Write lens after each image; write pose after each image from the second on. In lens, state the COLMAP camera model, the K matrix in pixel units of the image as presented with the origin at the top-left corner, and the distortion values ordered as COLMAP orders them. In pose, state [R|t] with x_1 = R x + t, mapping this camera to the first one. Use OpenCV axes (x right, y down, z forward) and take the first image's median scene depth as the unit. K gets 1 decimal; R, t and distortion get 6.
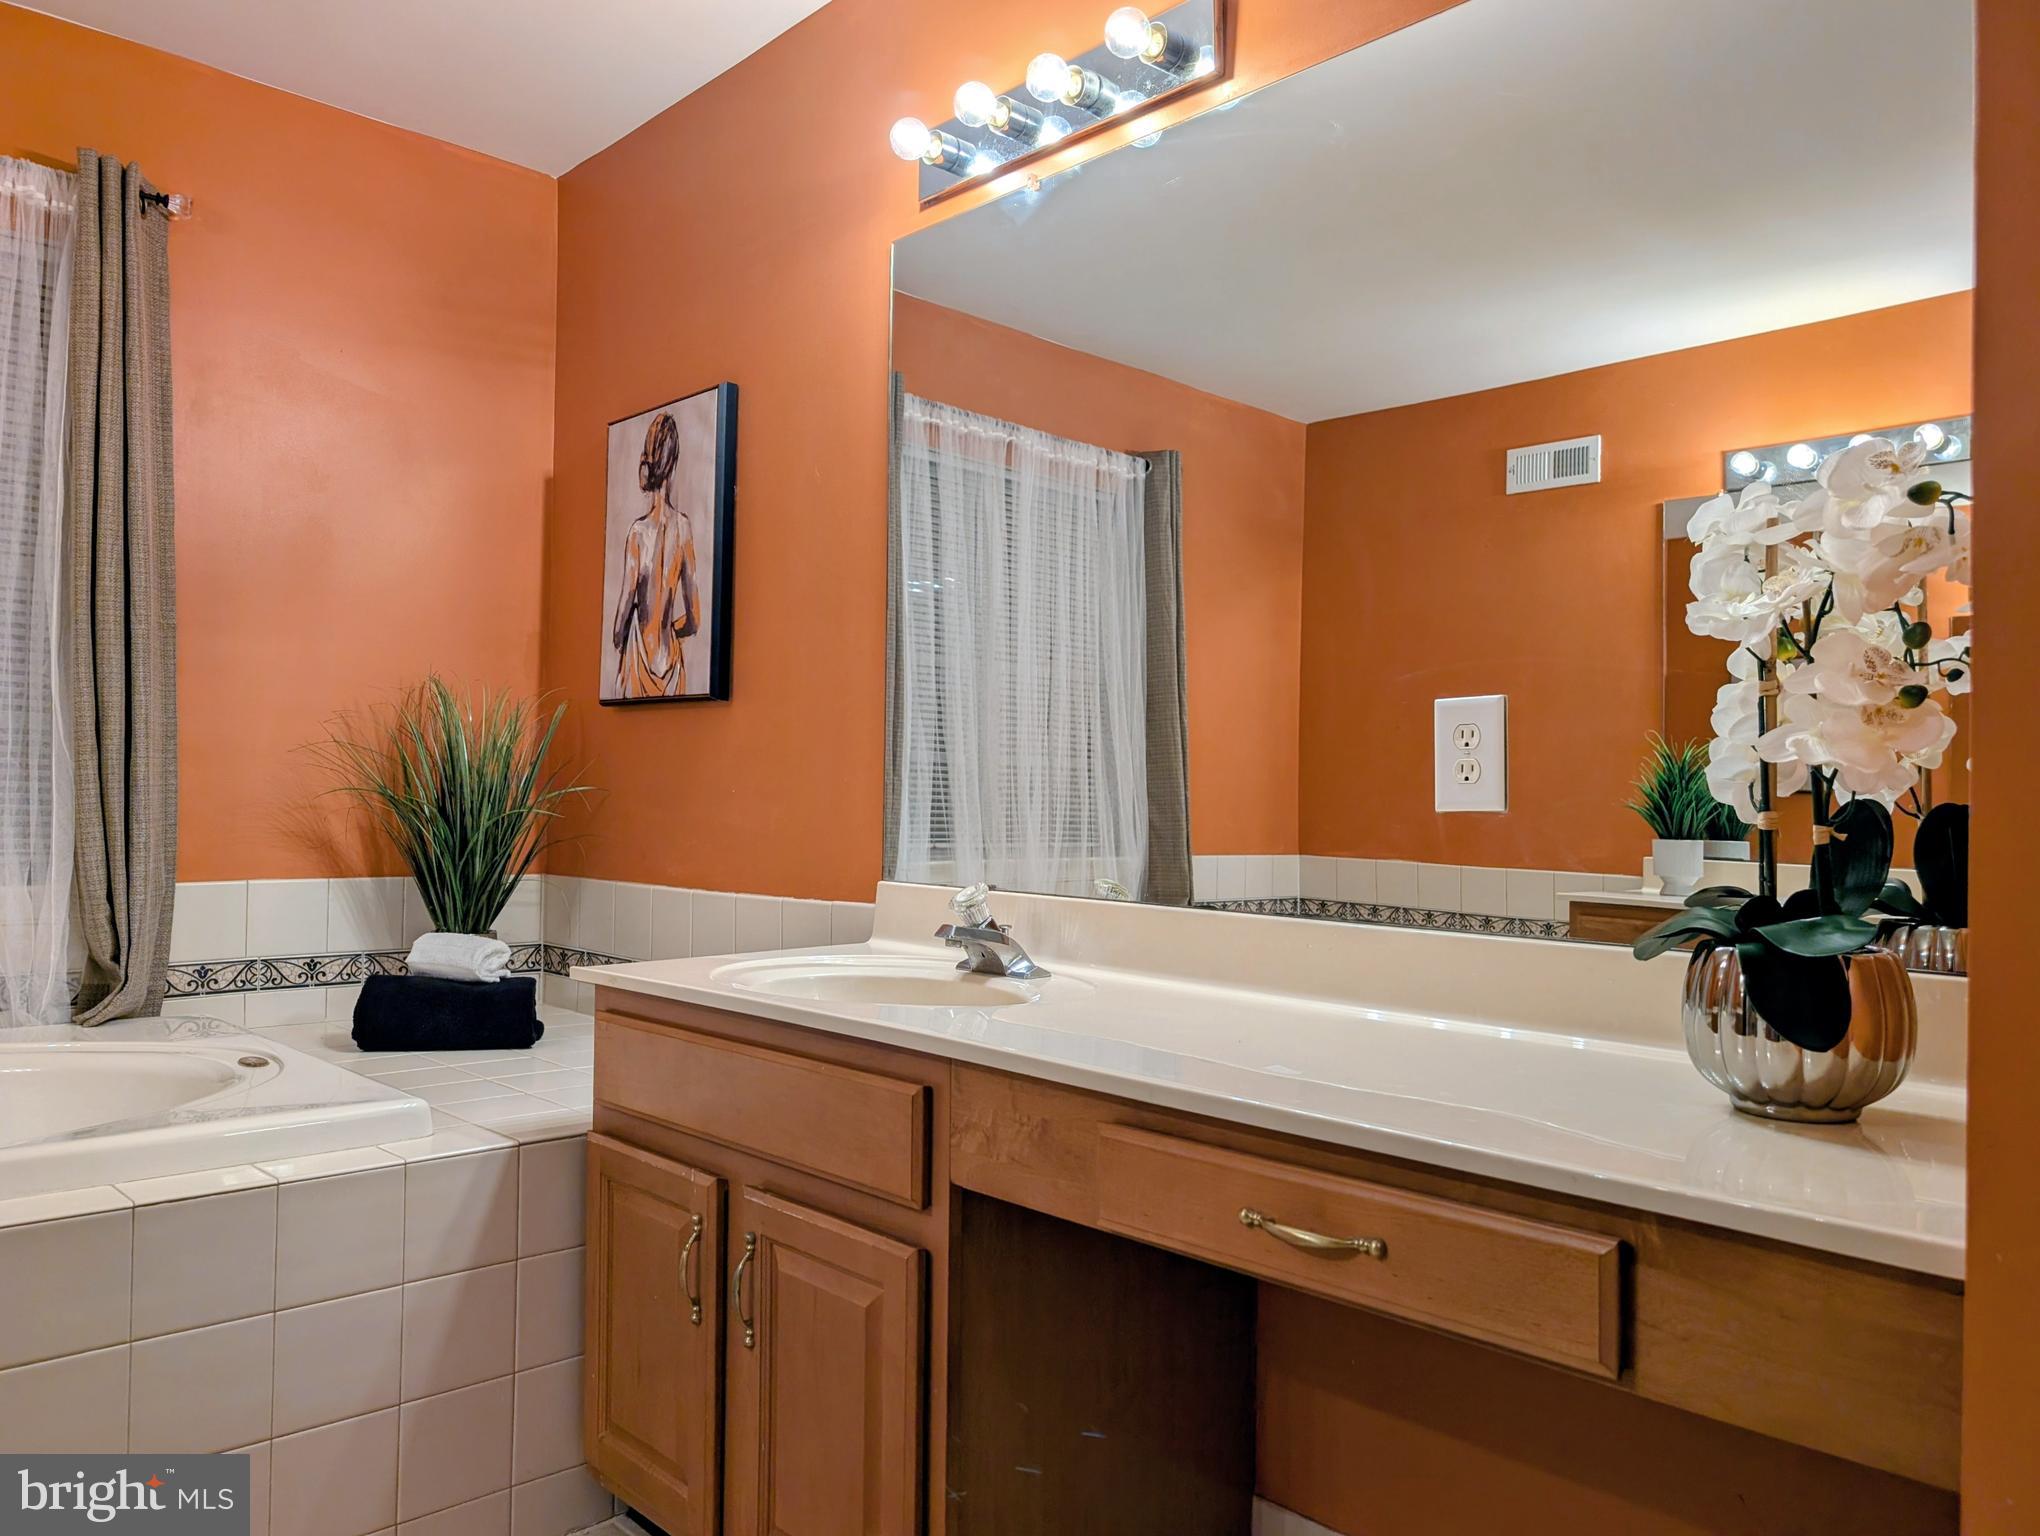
lens RADIAL K [[1460.6, 0, 1013.9], [0, 1460.6, 780.1], [0, 0, 1]] dist [0.004331, -0.000101]
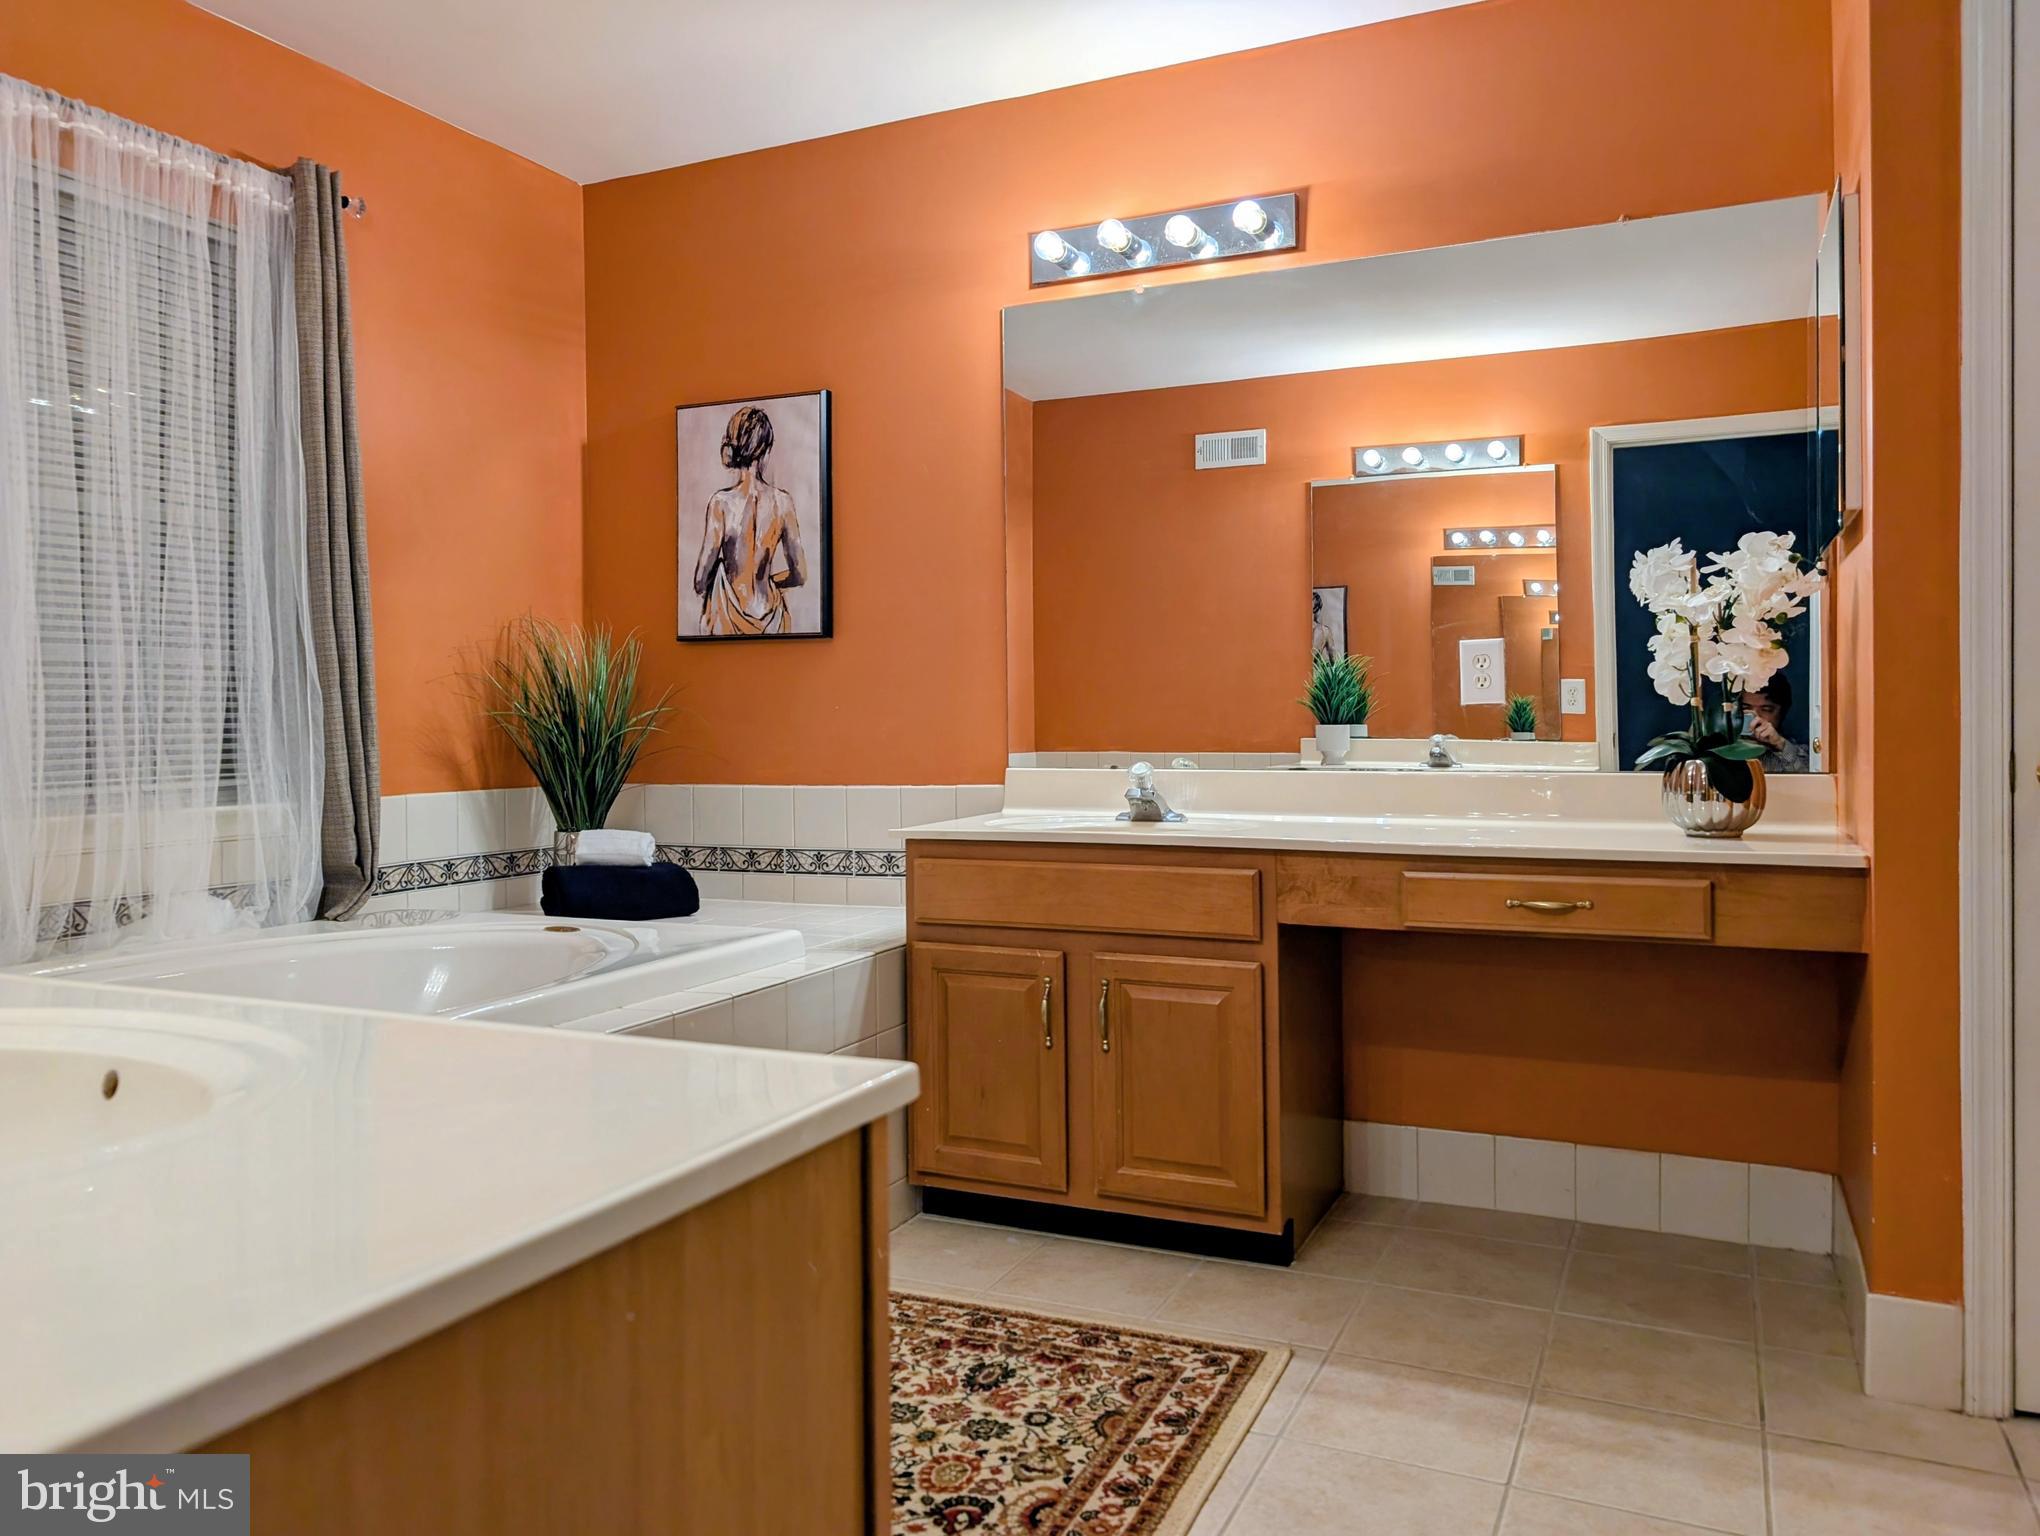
lens RADIAL K [[1477.0, 0, 1021.0], [0, 1477.0, 738.0], [0, 0, 1]] dist [0.009181, -0.002947]
pose [[0.926627, -0.029880, 0.374792, -0.520211], [0.020010, 0.999344, 0.030201, -0.001671], [-0.375448, -0.020485, 0.926617, -0.269504]]
